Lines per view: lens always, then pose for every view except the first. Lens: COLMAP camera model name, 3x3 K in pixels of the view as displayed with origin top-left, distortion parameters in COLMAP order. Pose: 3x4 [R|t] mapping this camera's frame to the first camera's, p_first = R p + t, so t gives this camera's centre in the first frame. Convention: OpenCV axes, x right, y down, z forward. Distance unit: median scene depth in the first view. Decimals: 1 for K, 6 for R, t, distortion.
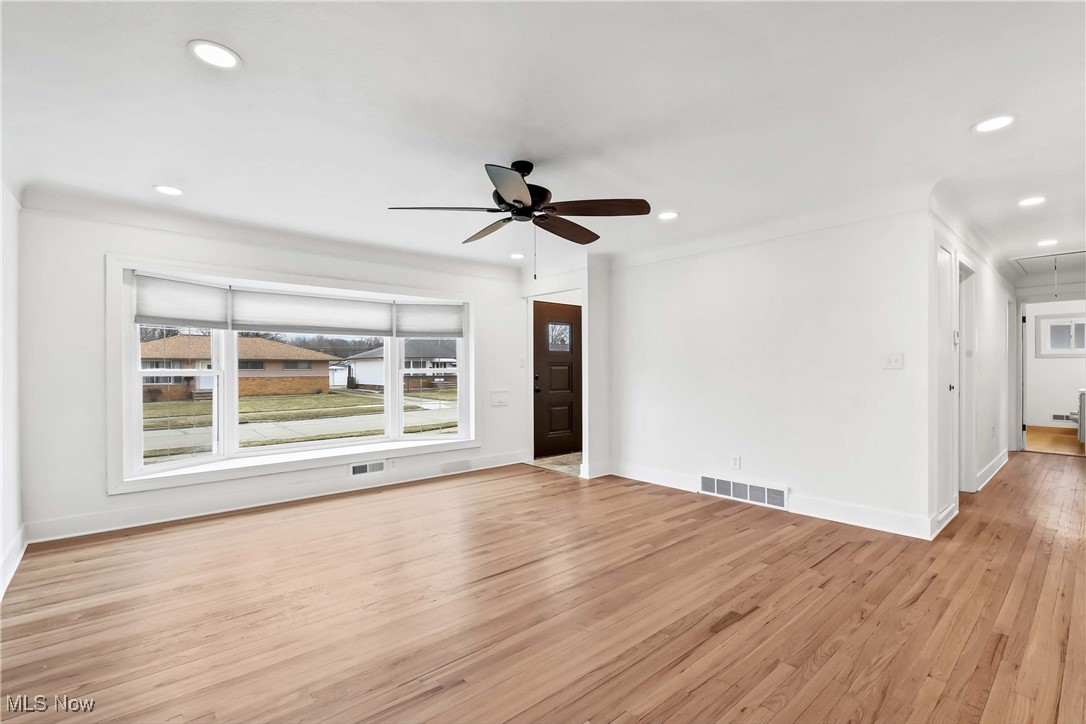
lens RADIAL K [[468.1, 0, 484.4], [0, 468.1, 369.7], [0, 0, 1]] dist [-0.010488, 0.000406]
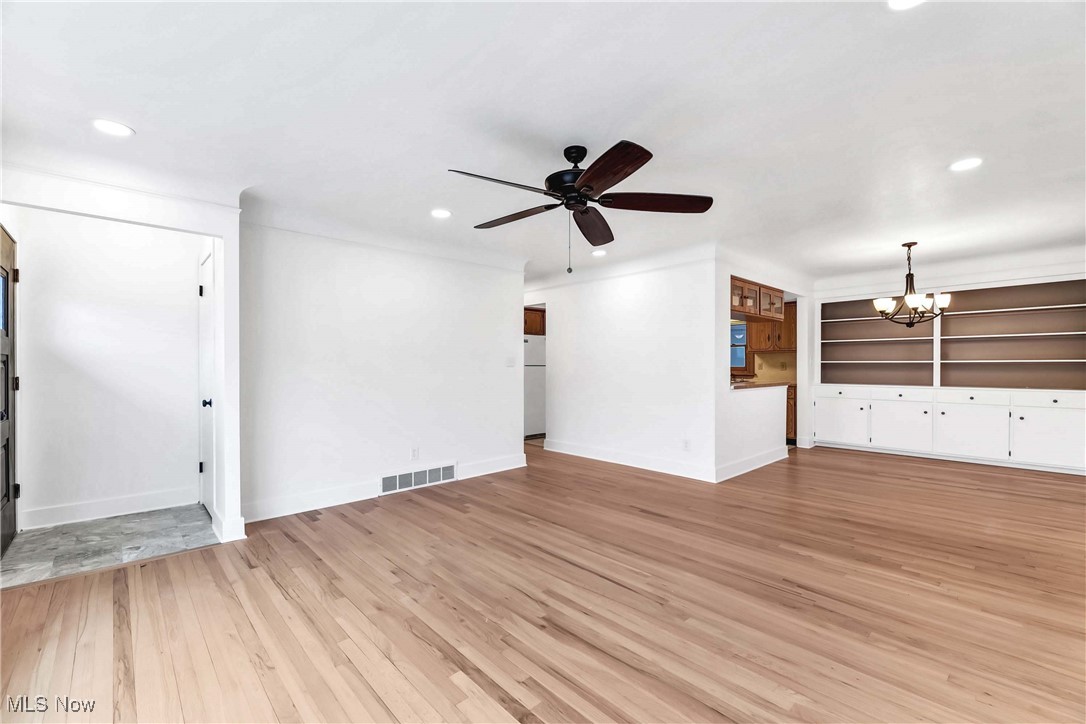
lens RADIAL K [[468.1, 0, 547.6], [0, 468.1, 360.7], [0, 0, 1]] dist [-0.010488, 0.000406]
pose [[-0.114918, 0.017560, 0.993220, -0.669897], [0.007997, 0.999828, -0.016752, -0.005446], [-0.993343, 0.006017, -0.115039, 0.886483]]
